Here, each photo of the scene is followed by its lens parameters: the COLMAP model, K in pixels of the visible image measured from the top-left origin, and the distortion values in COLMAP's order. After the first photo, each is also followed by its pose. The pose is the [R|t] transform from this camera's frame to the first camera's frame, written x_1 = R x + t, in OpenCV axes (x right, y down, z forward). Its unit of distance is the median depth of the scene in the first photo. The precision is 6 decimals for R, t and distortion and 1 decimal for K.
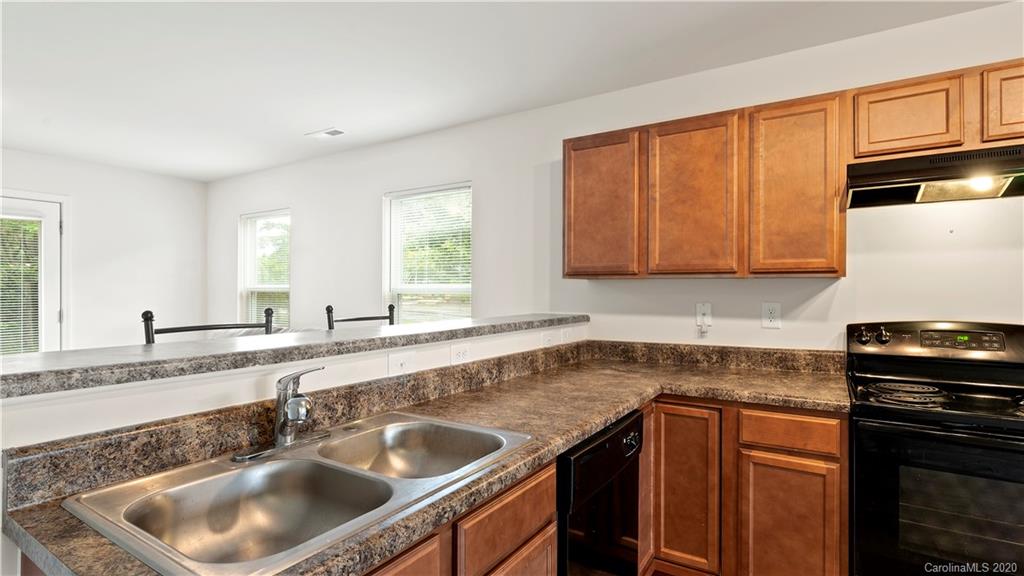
lens RADIAL K [[482.7, 0, 507.9], [0, 482.7, 292.3], [0, 0, 1]] dist [-0.007530, 0.002573]
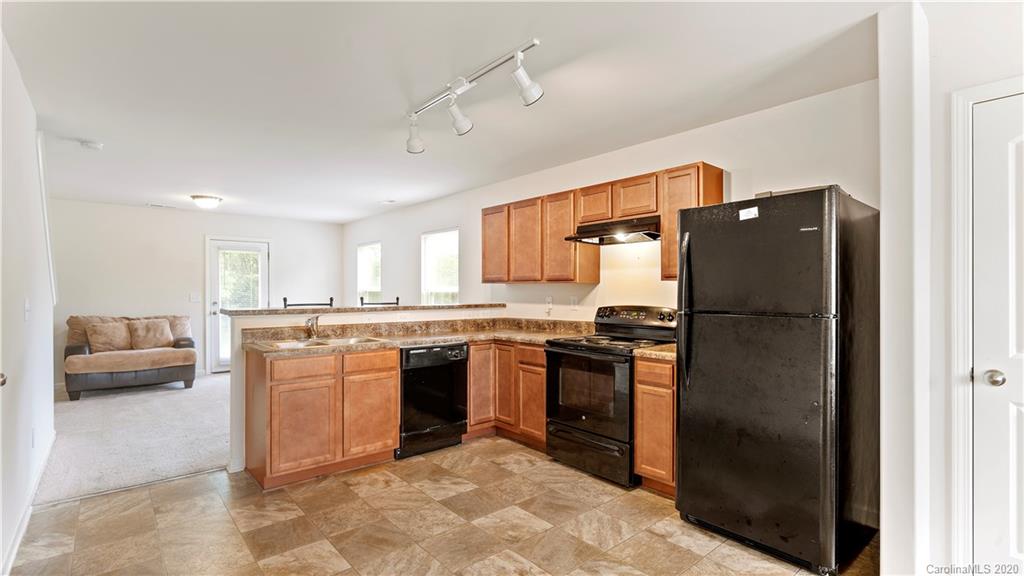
lens RADIAL K [[482.7, 0, 516.0], [0, 482.7, 293.6], [0, 0, 1]] dist [-0.007530, 0.002573]
pose [[0.953770, 0.000103, -0.300538, 0.961726], [0.001248, 0.999990, 0.004303, 0.004448], [0.300535, -0.004479, 0.953760, -0.883758]]
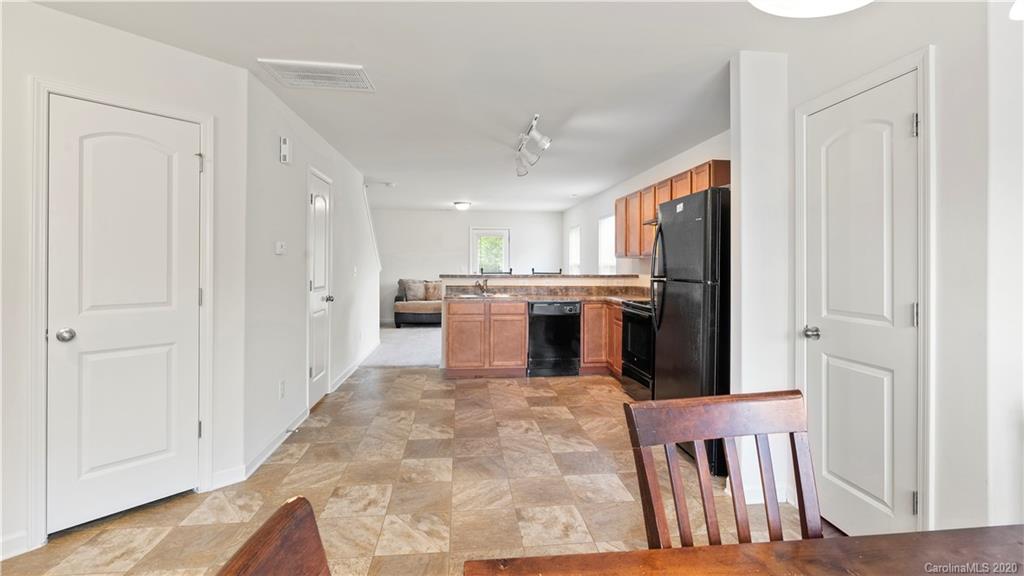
lens RADIAL K [[482.7, 0, 507.0], [0, 482.7, 263.5], [0, 0, 1]] dist [-0.007530, 0.002573]
pose [[0.607245, -0.002324, -0.794511, 2.007539], [-0.003514, 0.999978, -0.005611, 0.015645], [0.794507, 0.006199, 0.607224, -1.028047]]
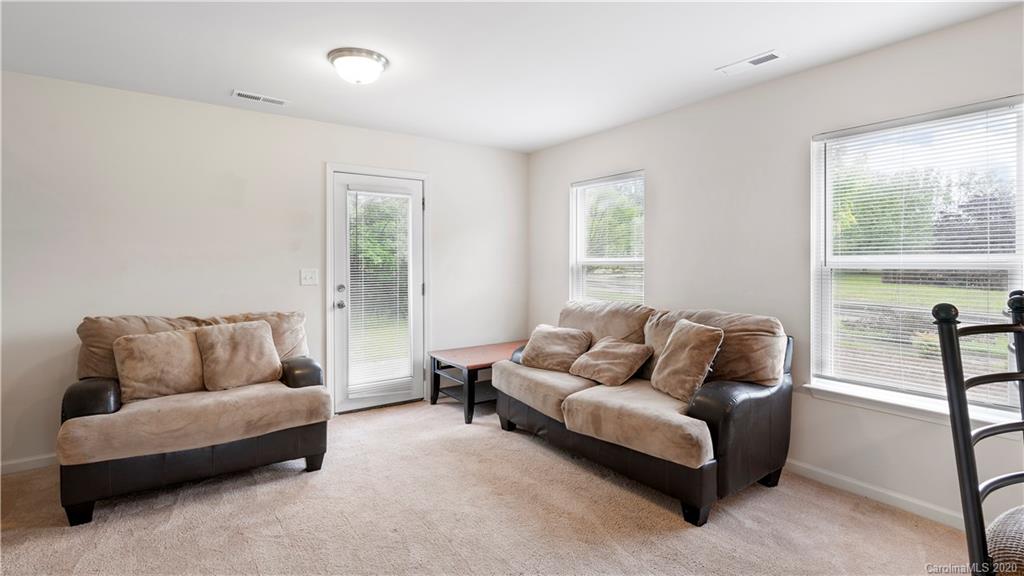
lens RADIAL K [[482.7, 0, 498.2], [0, 482.7, 267.9], [0, 0, 1]] dist [-0.007530, 0.002573]
pose [[0.913815, 0.006676, -0.406076, -0.706079], [-0.004239, 0.999967, 0.006900, -0.006567], [0.406109, -0.004584, 0.913813, 0.212807]]
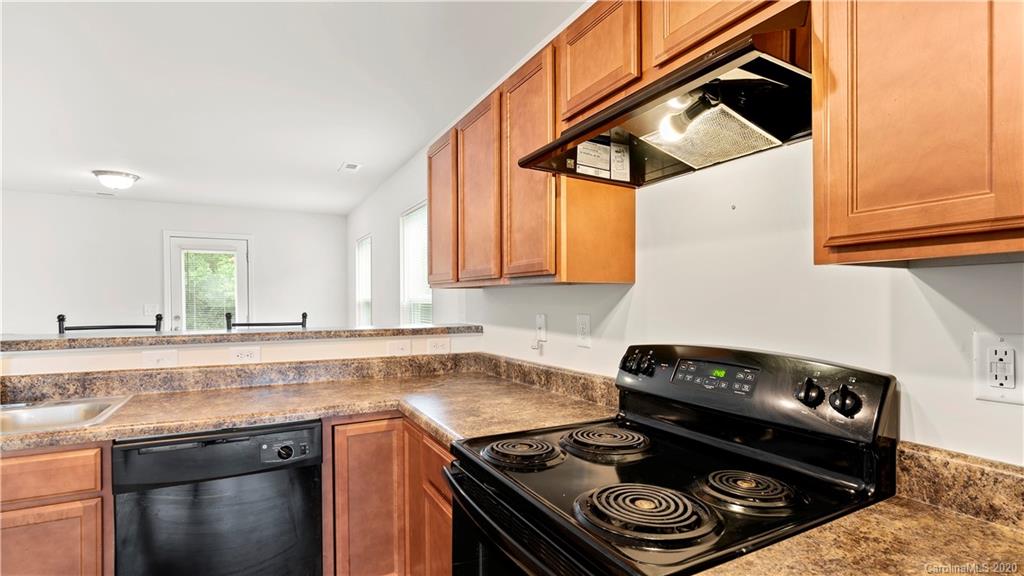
lens RADIAL K [[482.7, 0, 528.9], [0, 482.7, 301.8], [0, 0, 1]] dist [-0.007530, 0.002573]
pose [[0.876109, -0.001237, -0.482111, 0.925298], [0.001825, 0.999998, 0.000751, -0.000833], [0.482109, -0.001538, 0.876110, 0.278654]]
